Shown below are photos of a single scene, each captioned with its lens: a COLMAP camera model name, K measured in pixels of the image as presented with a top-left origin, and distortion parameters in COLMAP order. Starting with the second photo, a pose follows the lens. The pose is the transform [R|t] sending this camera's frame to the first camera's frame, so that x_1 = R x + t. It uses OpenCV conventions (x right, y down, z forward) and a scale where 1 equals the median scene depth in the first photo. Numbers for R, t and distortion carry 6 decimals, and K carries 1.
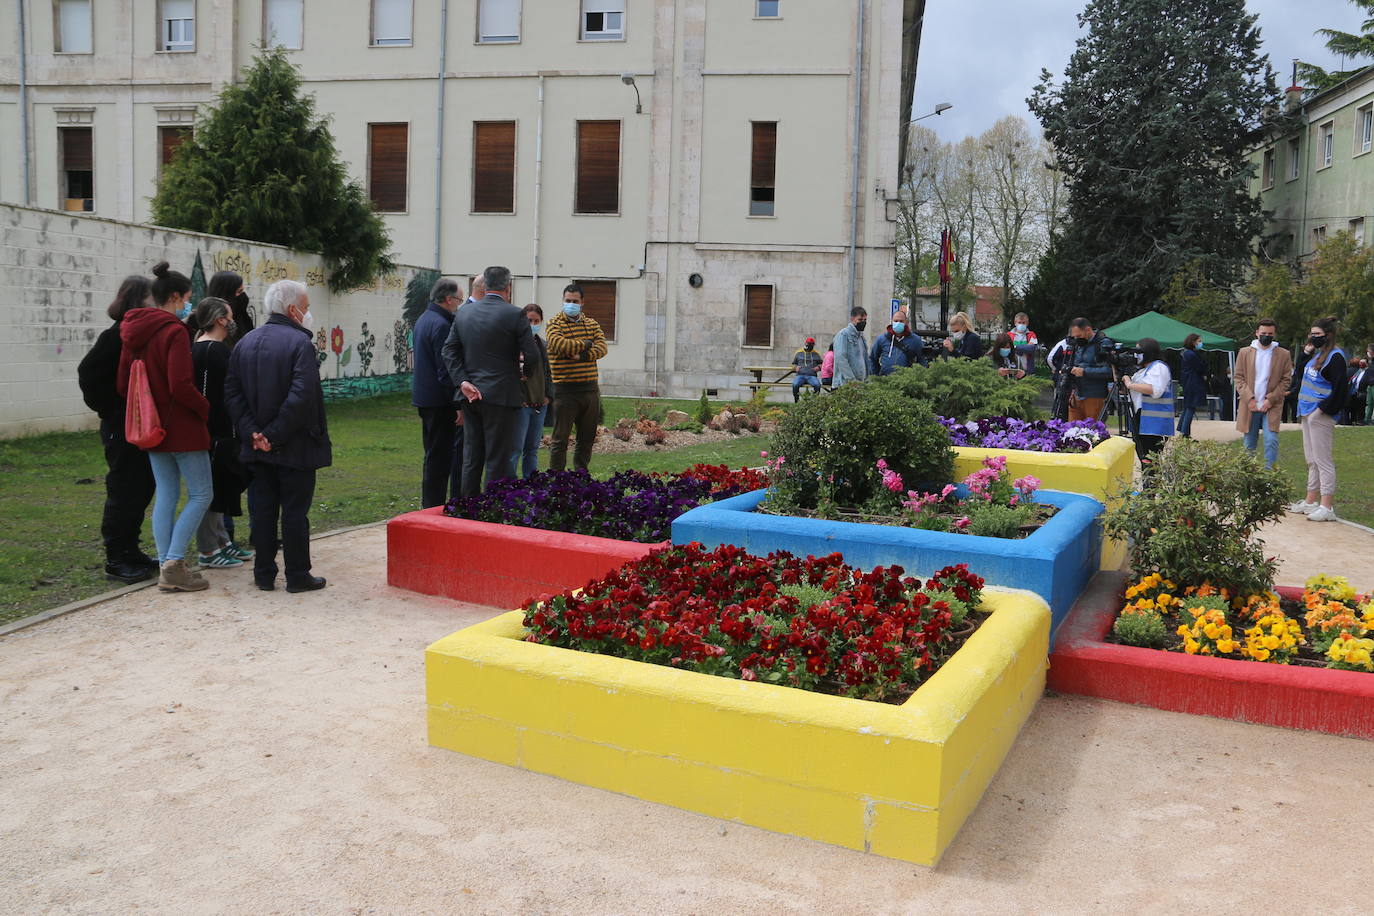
lens RADIAL K [[1189.3, 0, 692.5], [0, 1189.3, 490.0], [0, 0, 1]] dist [-0.171482, 0.146178]
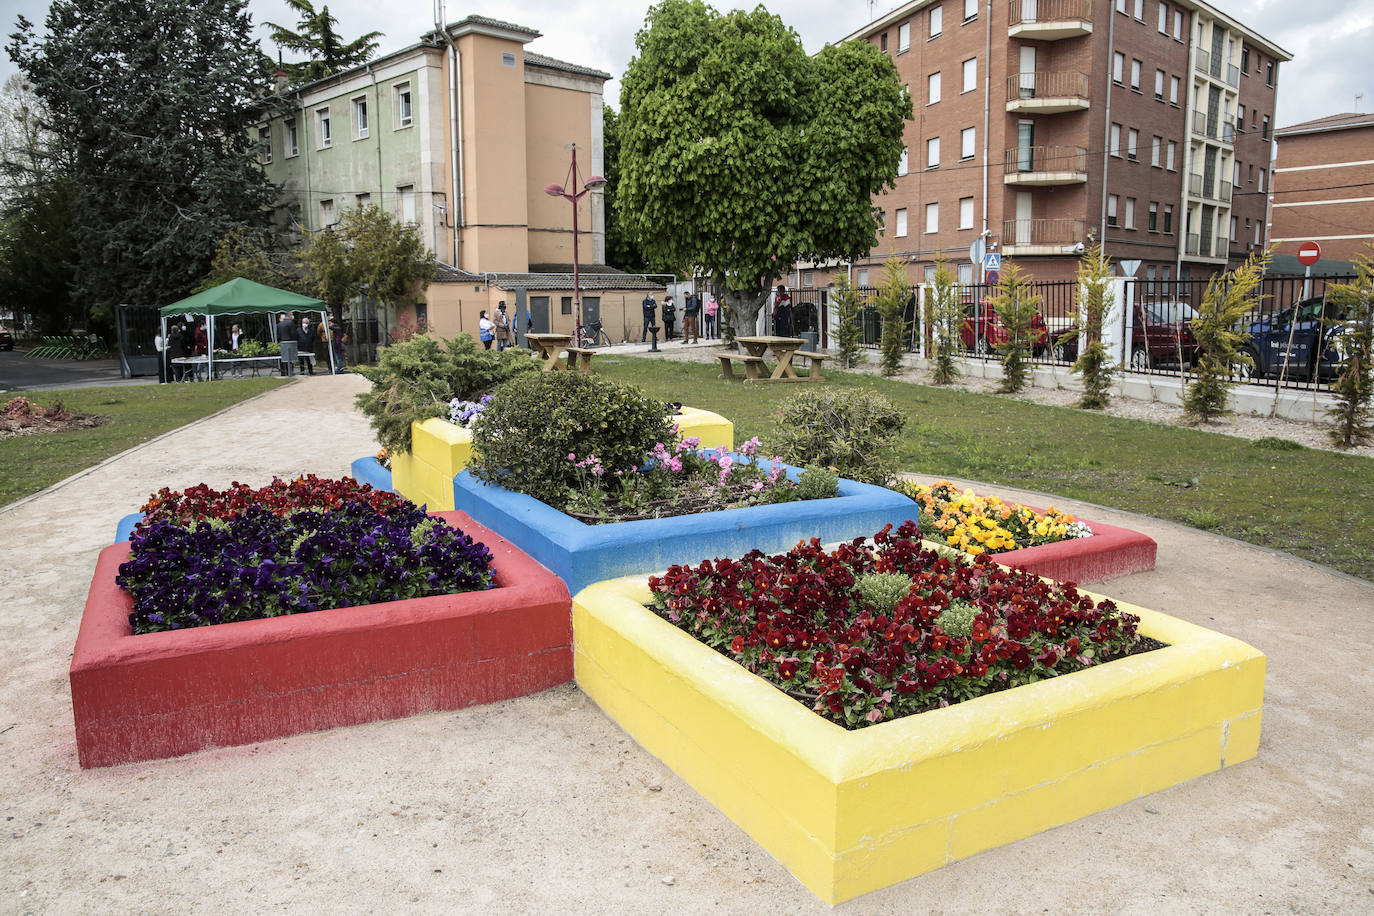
lens RADIAL K [[1034.5, 0, 687.4], [0, 1034.5, 462.9], [0, 0, 1]] dist [-0.084784, 0.085119]
pose [[0.556456, -0.157523, 0.815808, -0.127453], [0.131964, 0.986156, 0.100404, -0.022137], [-0.820331, 0.051787, 0.569540, 0.117523]]
